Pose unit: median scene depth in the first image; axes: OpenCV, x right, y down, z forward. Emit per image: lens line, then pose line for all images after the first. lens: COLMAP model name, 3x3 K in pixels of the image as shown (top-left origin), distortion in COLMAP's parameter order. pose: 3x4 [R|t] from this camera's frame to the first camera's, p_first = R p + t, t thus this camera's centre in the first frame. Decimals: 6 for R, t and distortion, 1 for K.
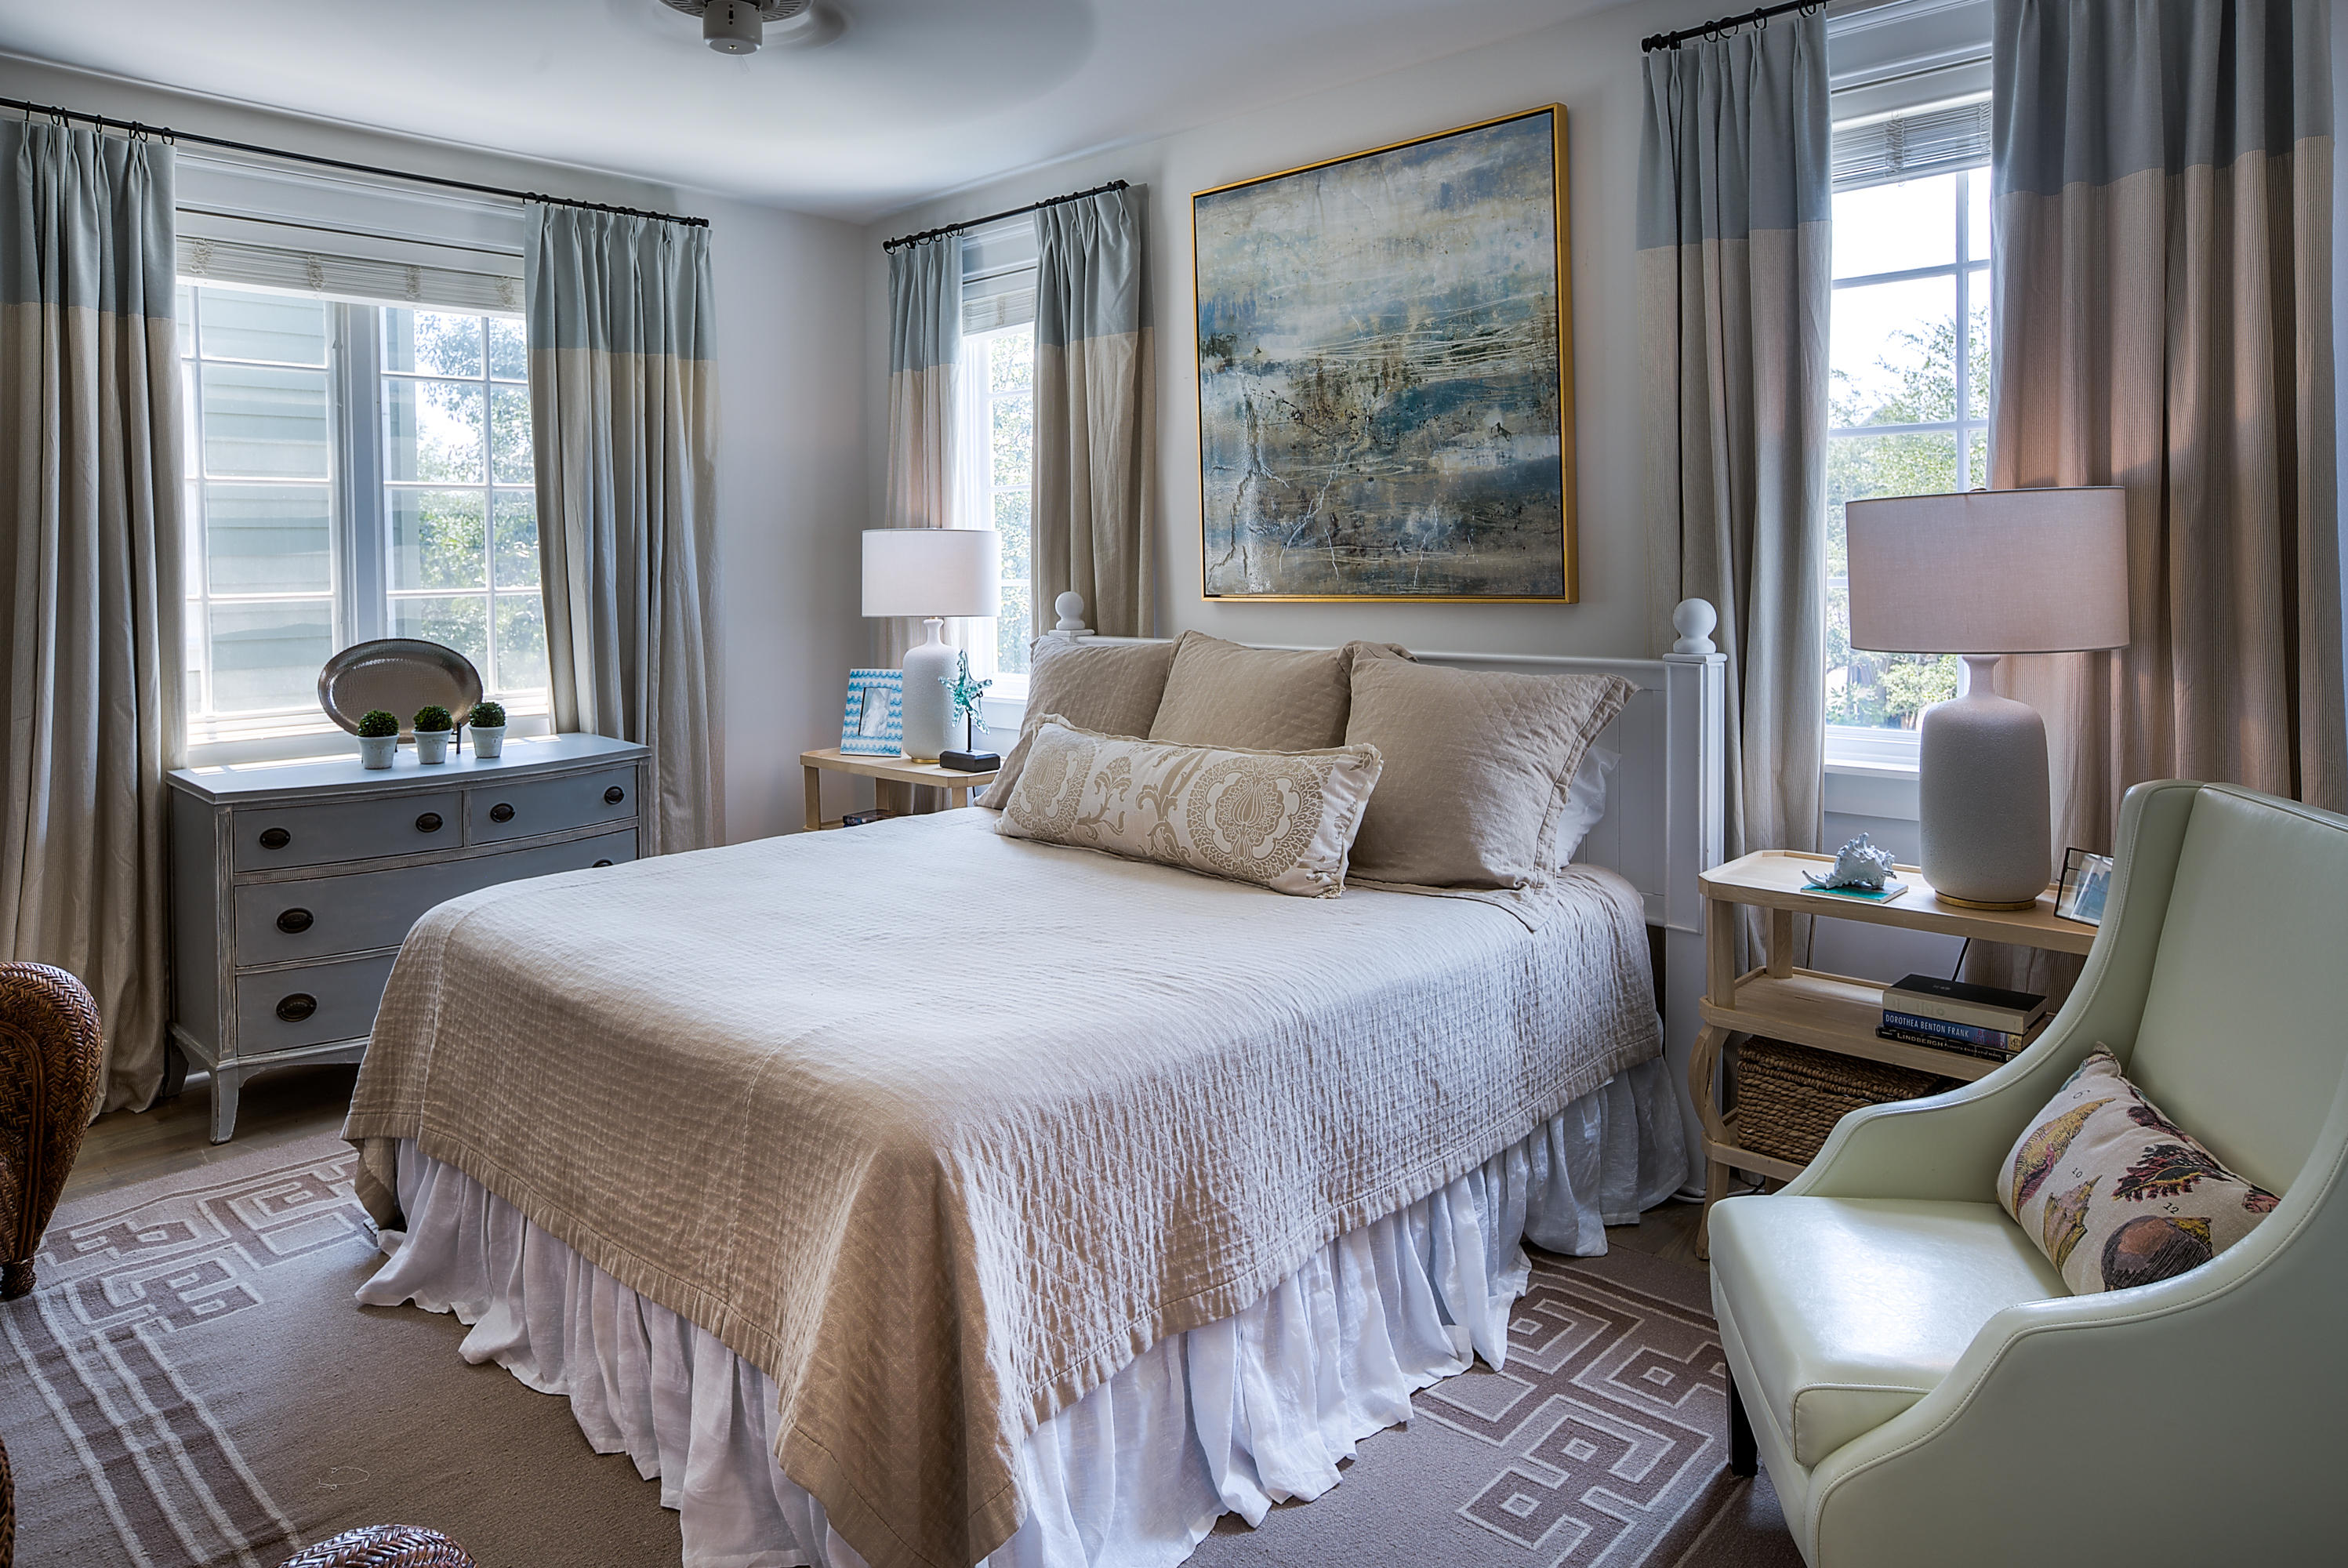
lens RADIAL K [[1485.1, 0, 1171.2], [0, 1485.1, 553.7], [0, 0, 1]] dist [-0.034418, 0.027018]
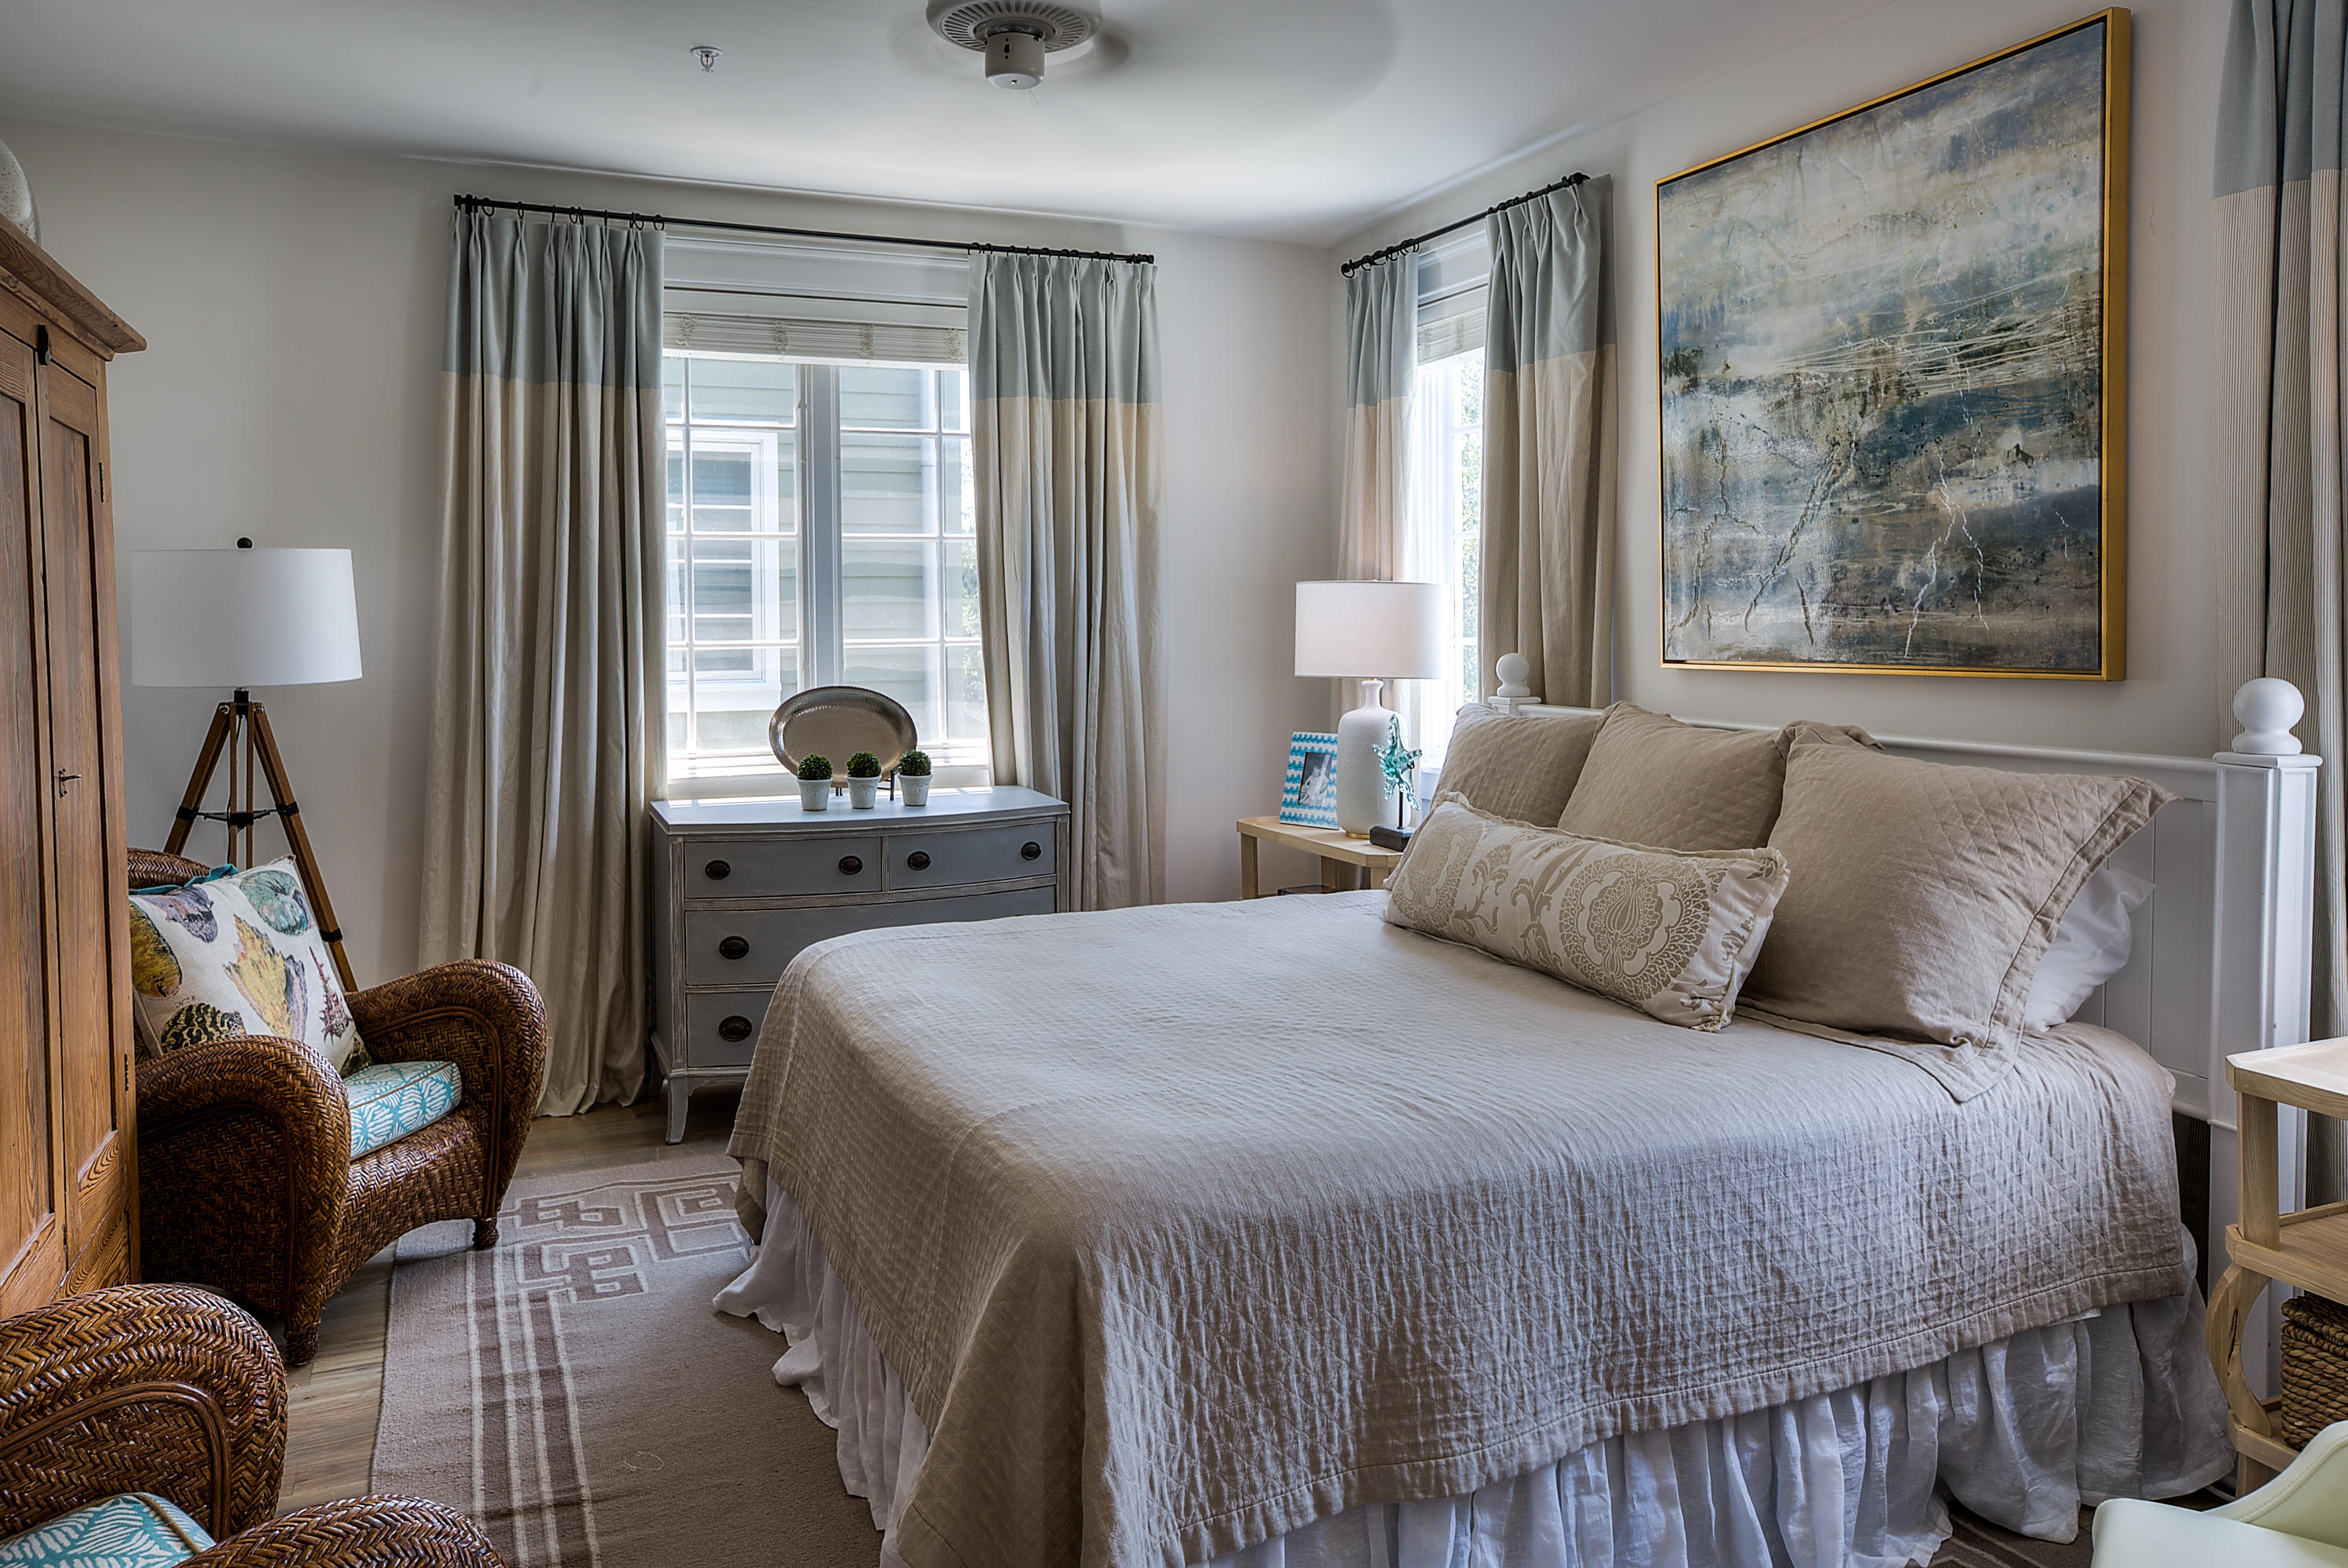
lens RADIAL K [[1628.7, 0, 1160.8], [0, 1628.7, 664.0], [0, 0, 1]] dist [-0.035043, 0.066239]
pose [[0.916791, 0.020902, -0.398820, 0.152823], [-0.007021, 0.999319, 0.036233, -0.001818], [0.399305, -0.030418, 0.916313, 0.047787]]
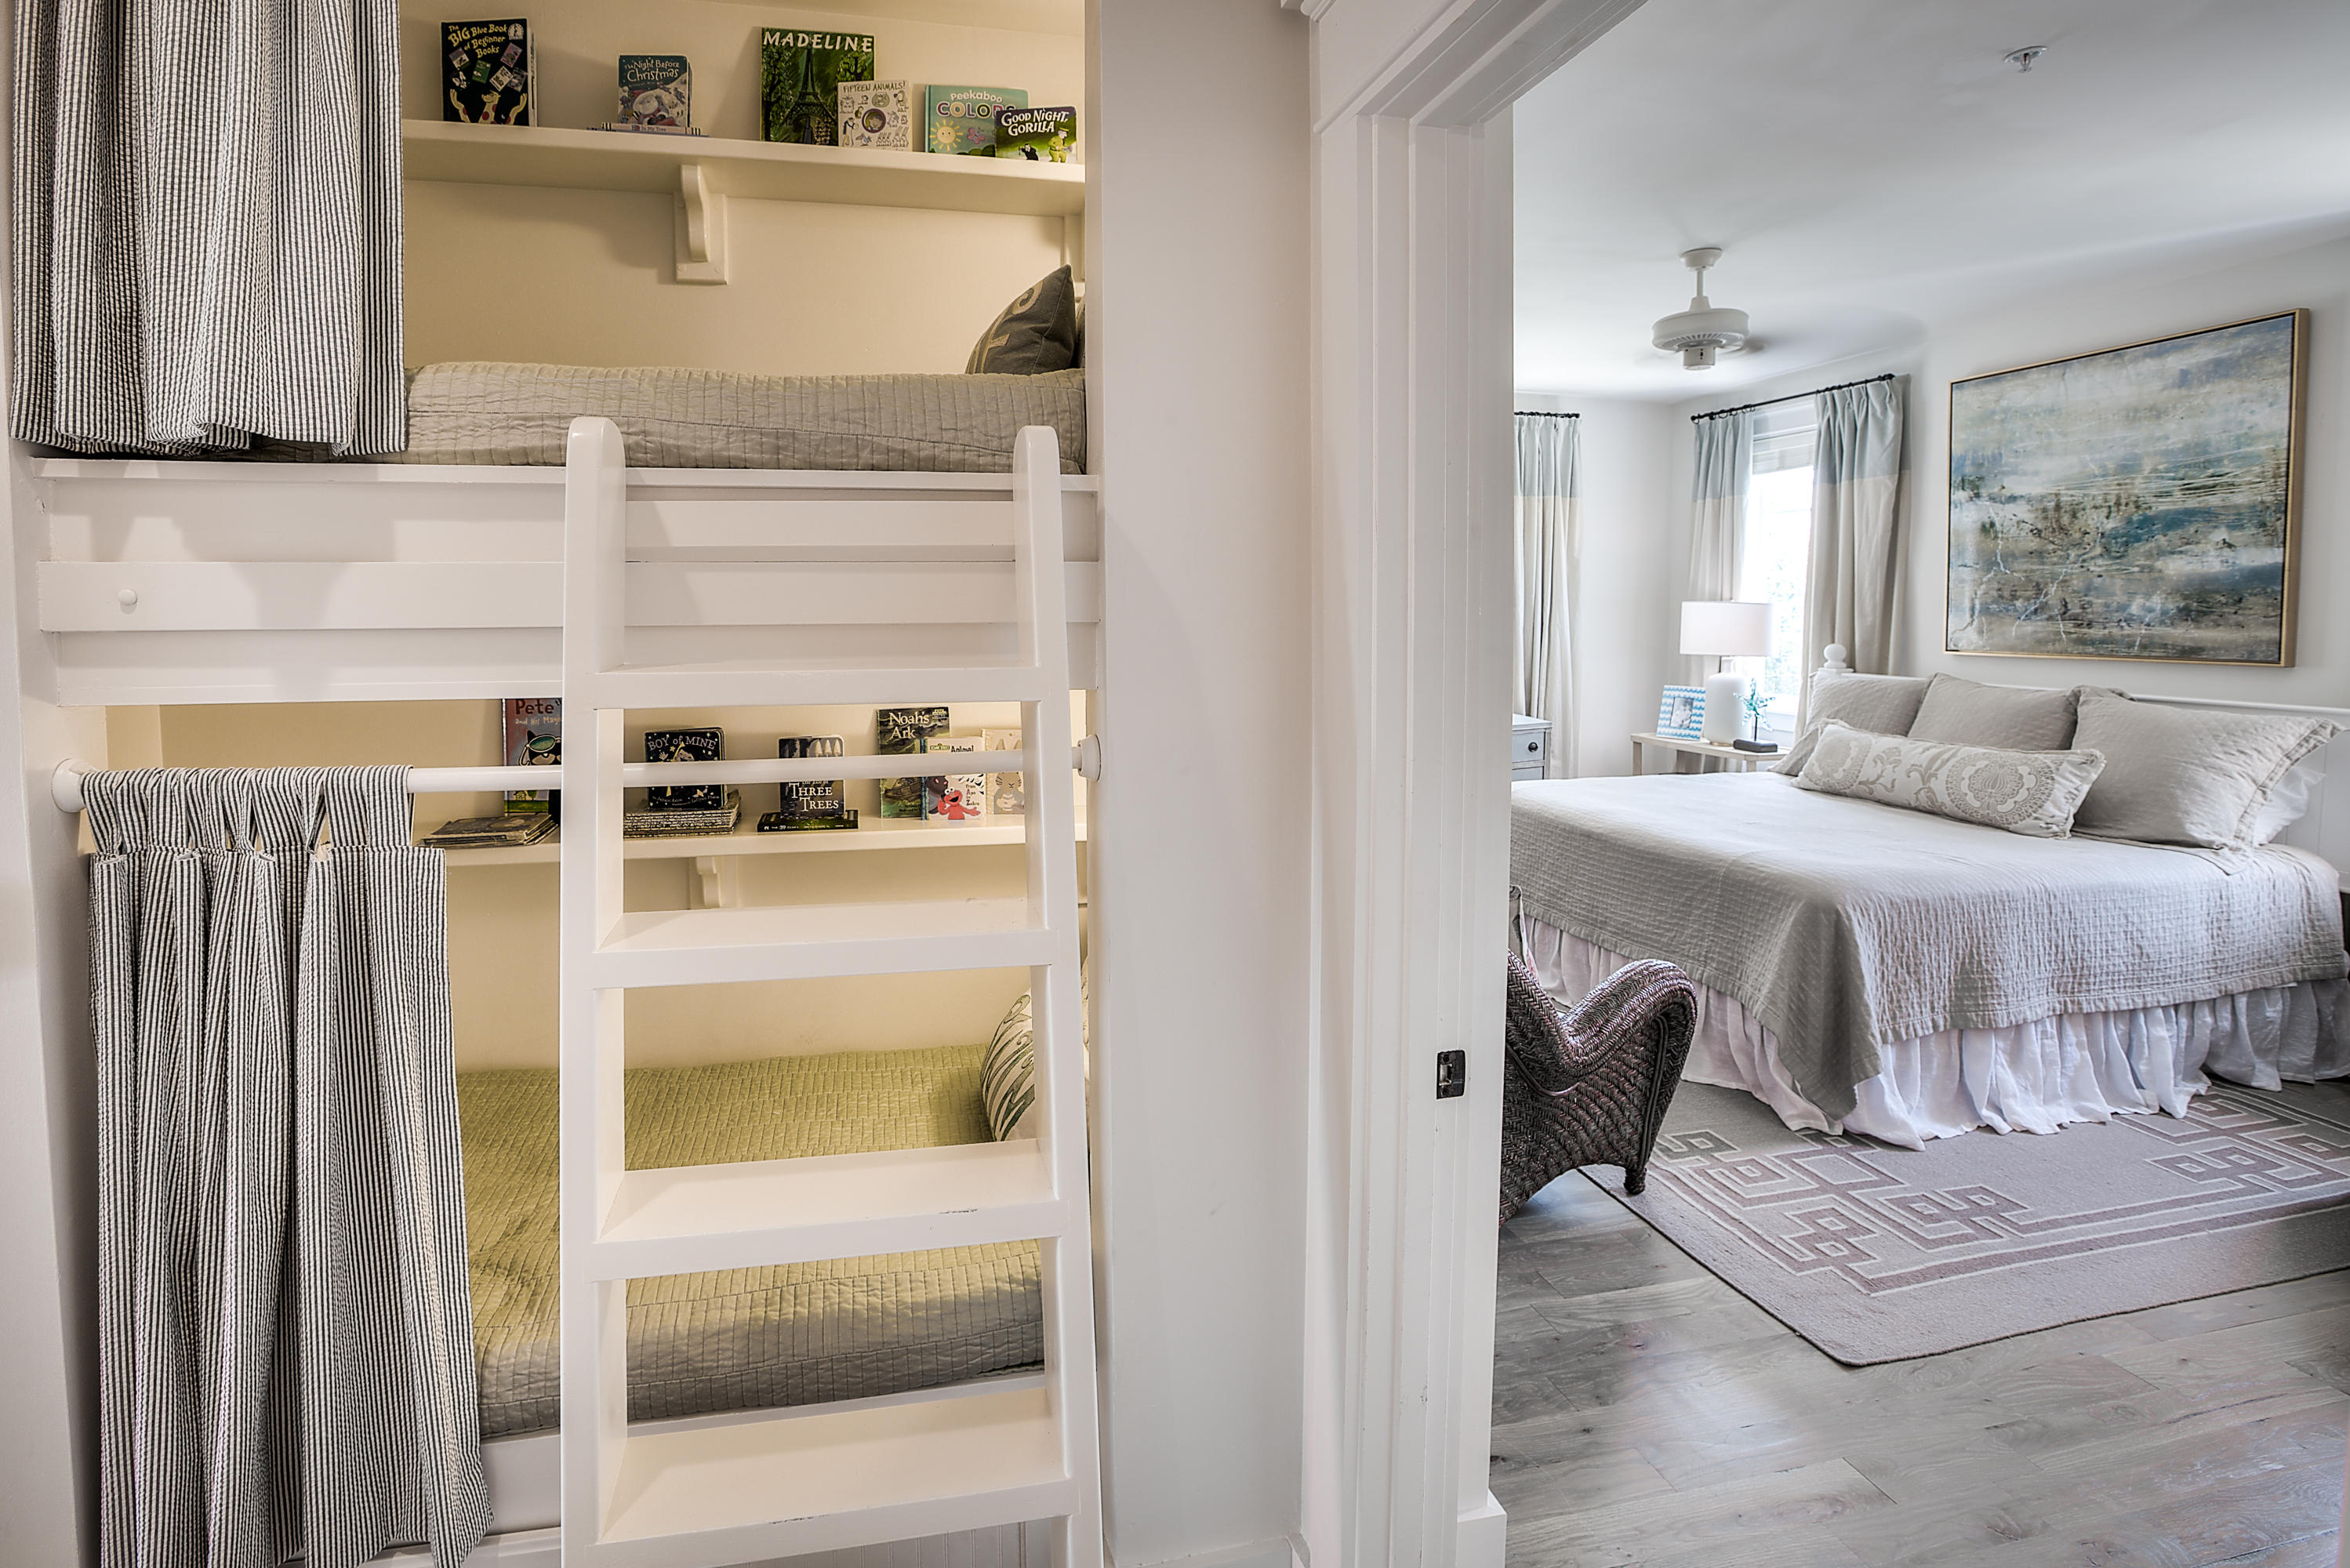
lens RADIAL K [[1111.0, 0, 1050.8], [0, 1111.0, 659.4], [0, 0, 1]] dist [-0.032749, 0.008247]
pose [[0.820363, 0.044245, -0.570129, -0.108381], [-0.011995, 0.998114, 0.060201, -0.021536], [0.571717, -0.042548, 0.819347, -0.507664]]
